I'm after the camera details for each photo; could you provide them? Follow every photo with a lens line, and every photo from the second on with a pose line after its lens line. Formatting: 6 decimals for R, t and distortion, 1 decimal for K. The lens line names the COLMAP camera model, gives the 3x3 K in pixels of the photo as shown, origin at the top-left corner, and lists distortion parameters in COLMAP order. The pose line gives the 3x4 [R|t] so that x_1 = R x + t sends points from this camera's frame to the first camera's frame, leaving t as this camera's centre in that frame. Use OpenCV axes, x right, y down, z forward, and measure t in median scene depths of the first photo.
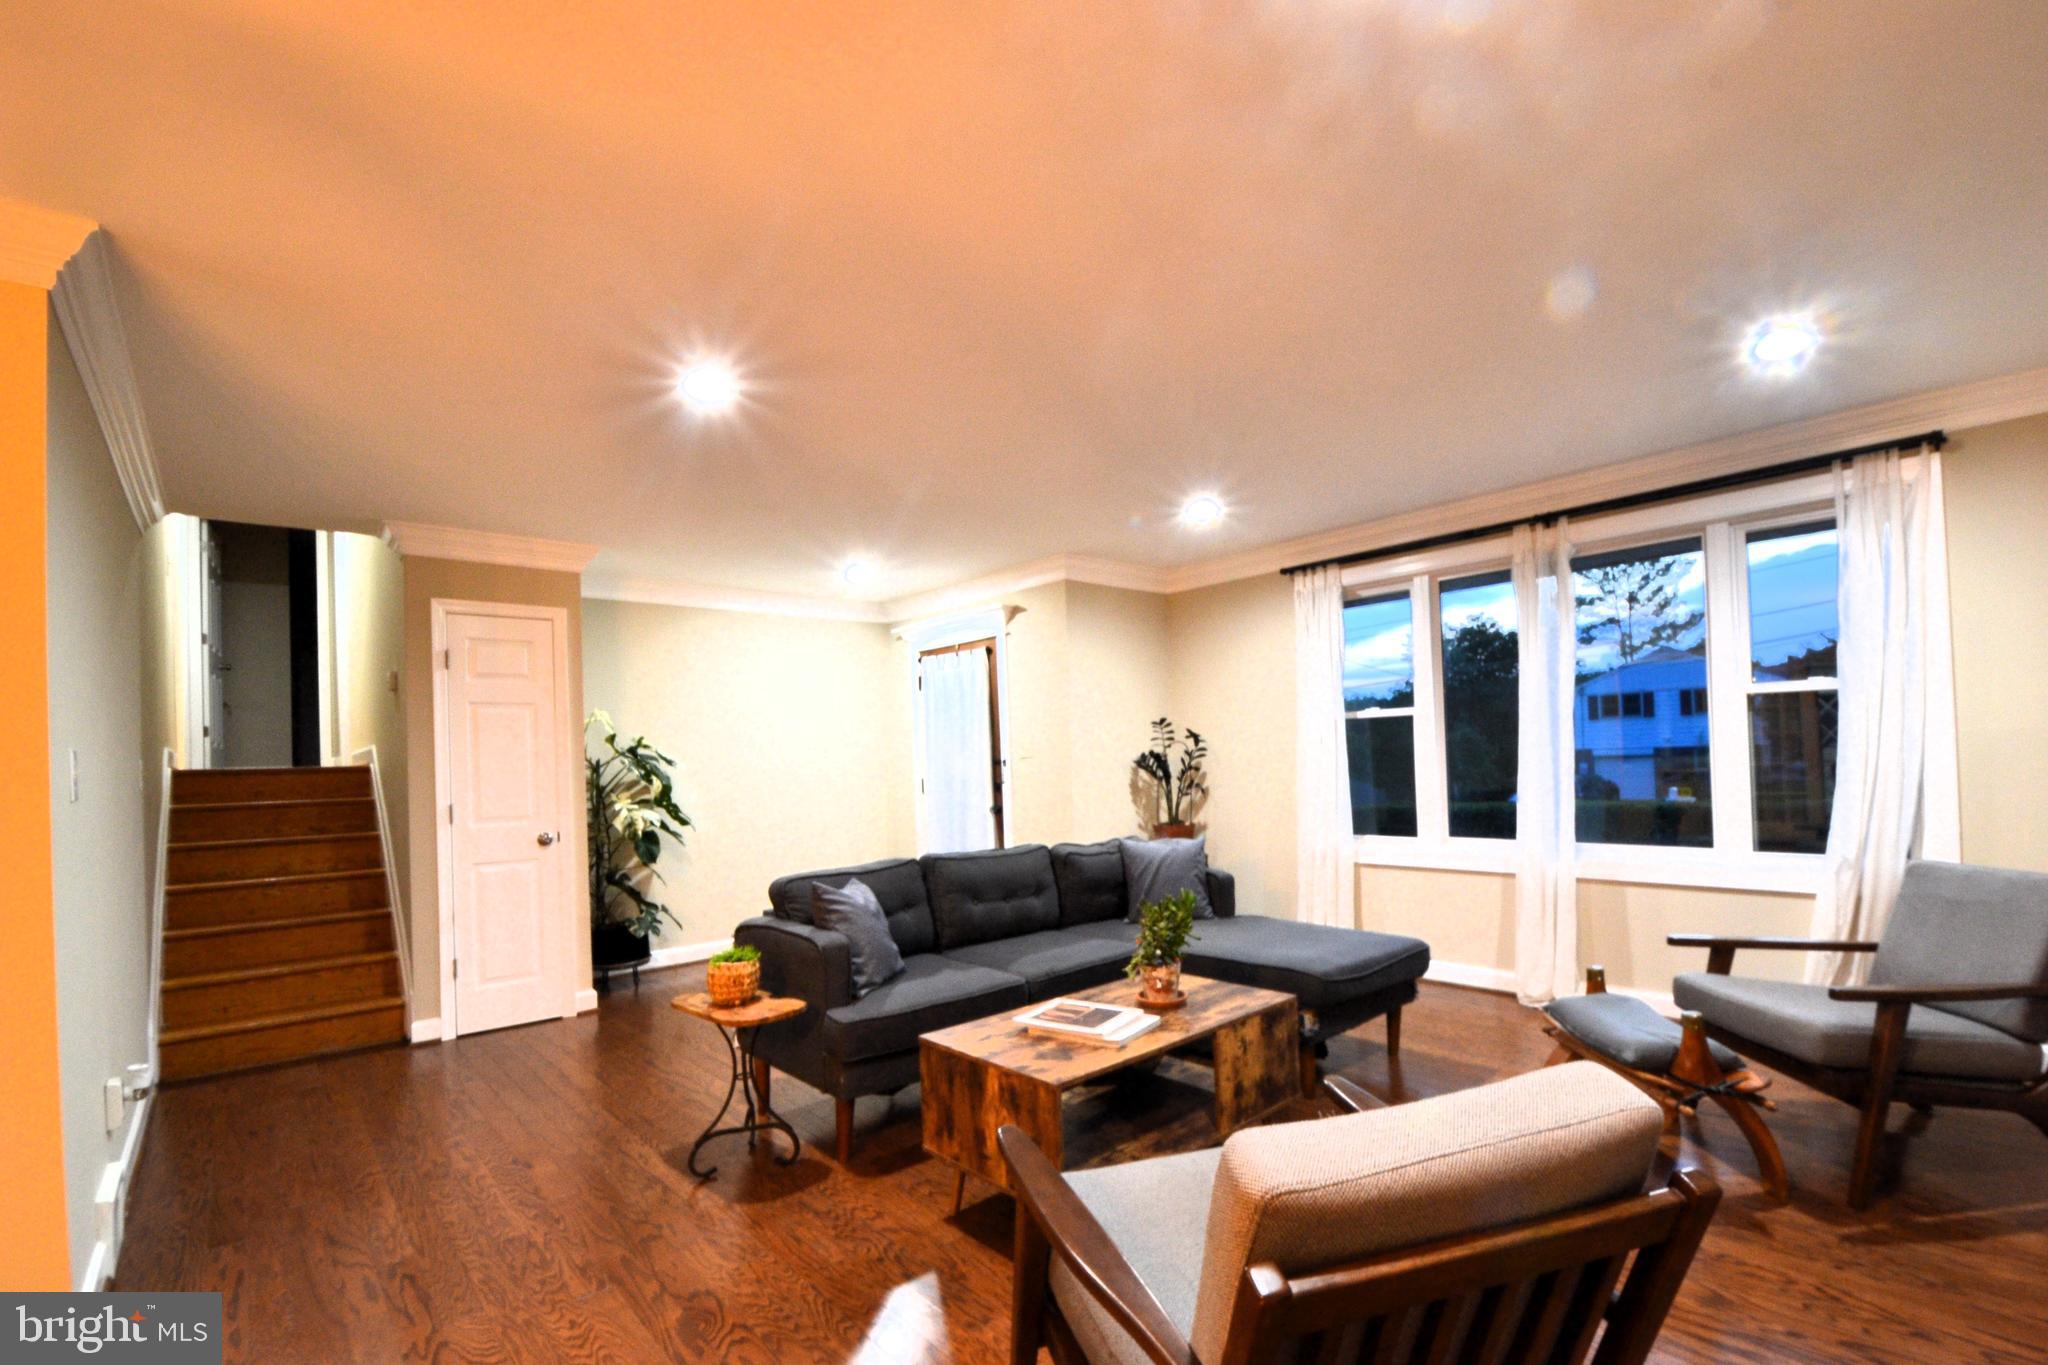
lens RADIAL K [[899.5, 0, 1002.1], [0, 899.5, 729.6], [0, 0, 1]] dist [0.000143, -0.016649]
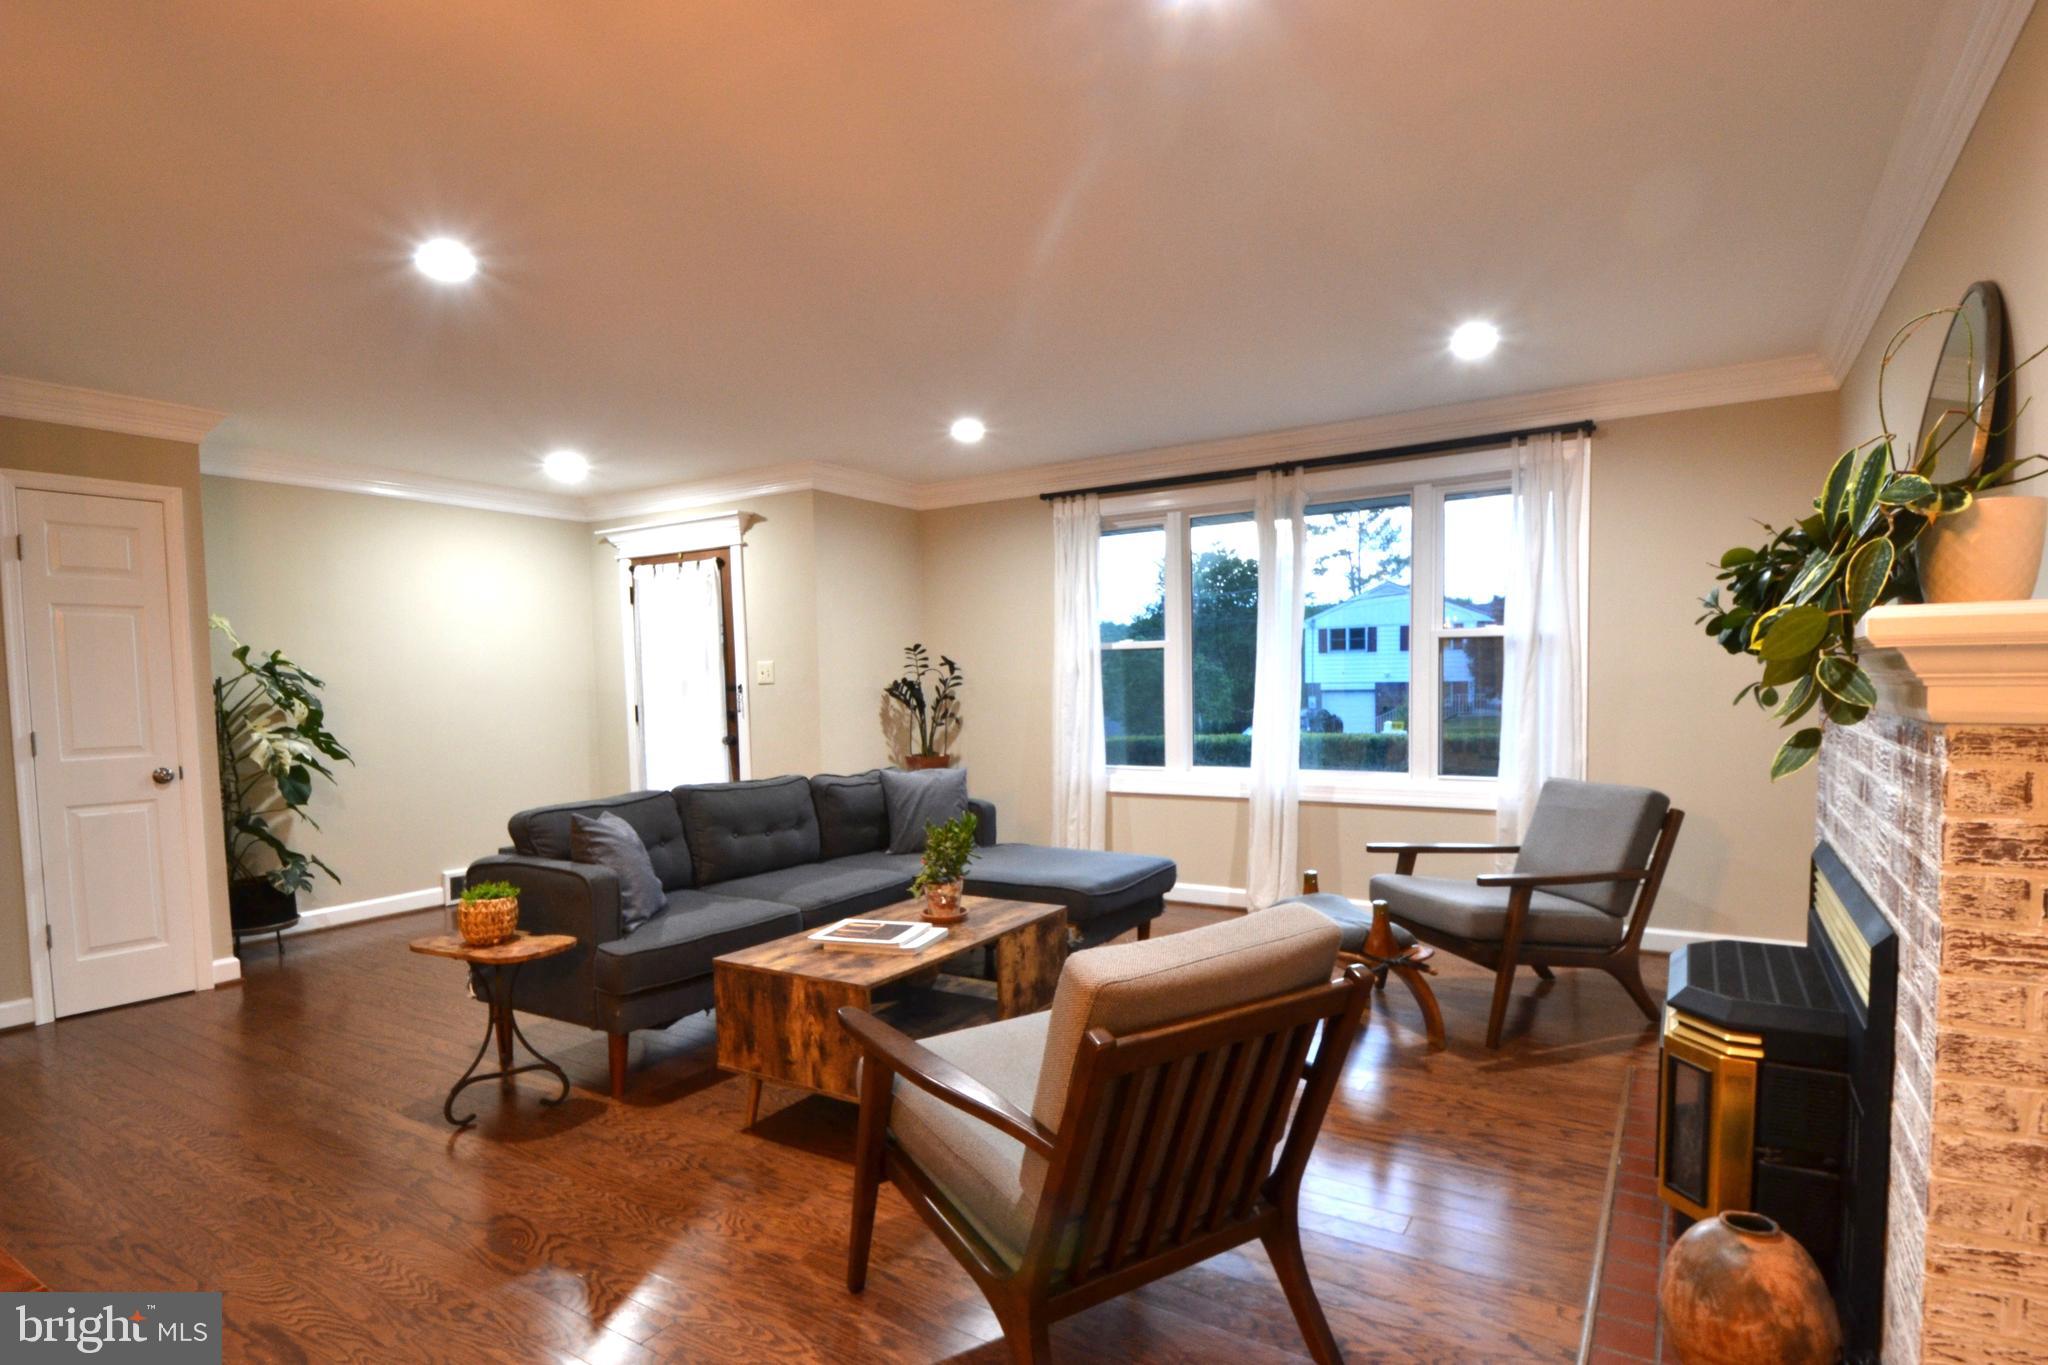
lens RADIAL K [[1069.6, 0, 954.7], [0, 1069.6, 683.9], [0, 0, 1]] dist [-0.026198, -0.000150]
pose [[0.968843, 0.014465, 0.247253, -0.093880], [-0.022099, 0.999360, 0.028126, -0.005084], [-0.246688, -0.032713, 0.968543, -0.155609]]
